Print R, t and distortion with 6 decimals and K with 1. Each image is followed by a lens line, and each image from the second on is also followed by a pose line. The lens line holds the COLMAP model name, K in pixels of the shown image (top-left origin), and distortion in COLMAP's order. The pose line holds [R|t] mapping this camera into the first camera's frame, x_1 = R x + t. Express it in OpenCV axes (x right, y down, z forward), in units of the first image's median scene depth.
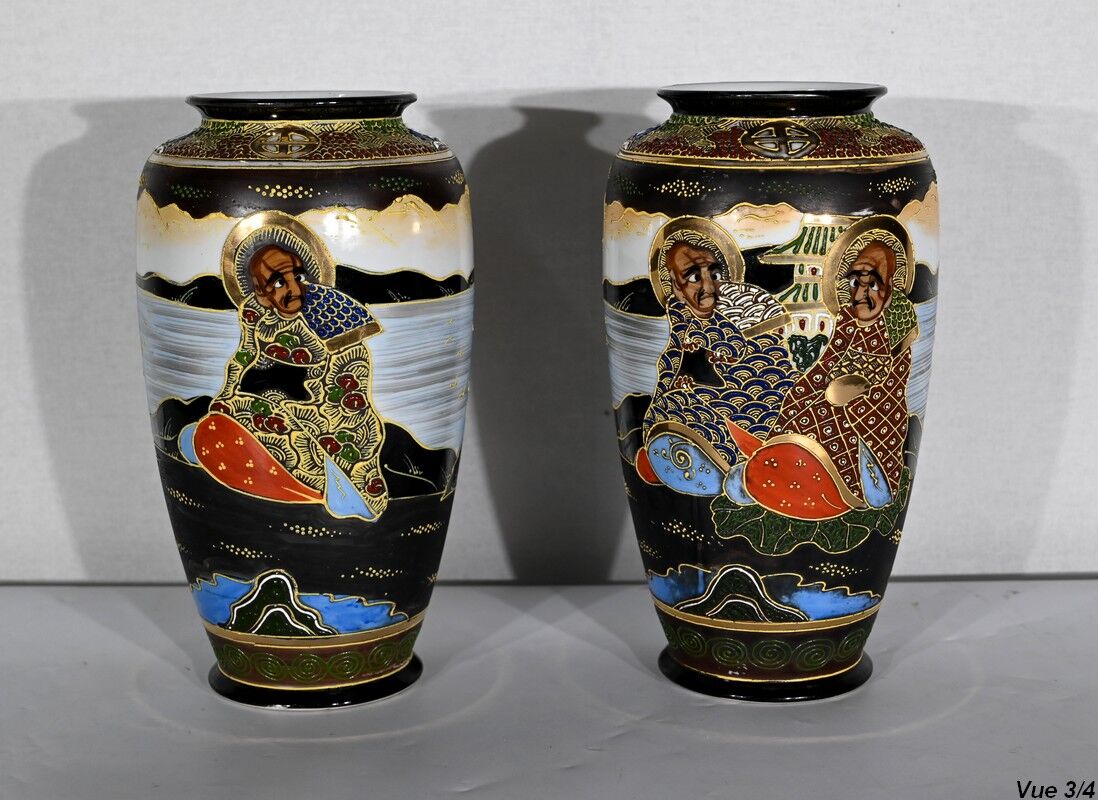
lens RADIAL K [[1911.9, 0, 543.9], [0, 1911.9, 390.1], [0, 0, 1]] dist [-0.015325, 0.000000]
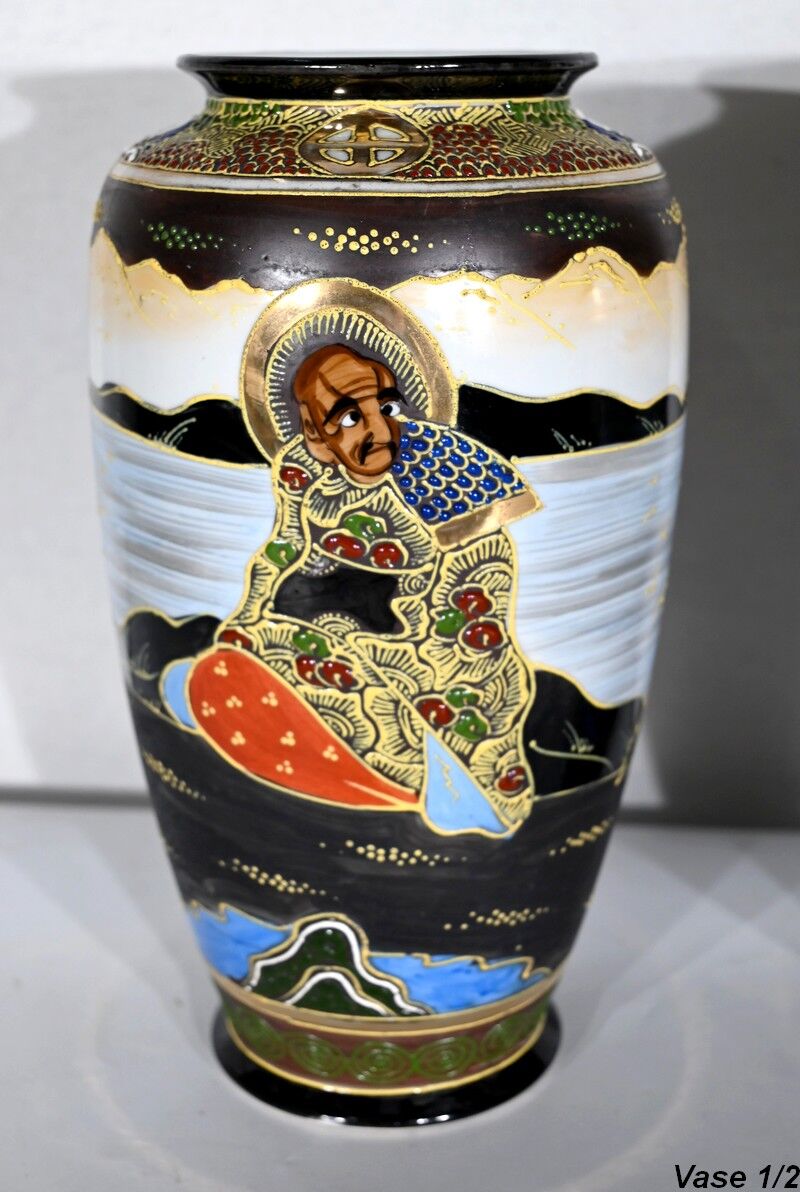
lens RADIAL K [[1891.9, 0, 392.1], [0, 1891.9, 602.9], [0, 0, 1]] dist [-0.020936, 0.000000]
pose [[0.996441, 0.027255, -0.079767, -0.081186], [-0.018119, 0.993418, 0.113102, -0.061962], [0.082325, -0.111254, 0.990376, 0.464874]]
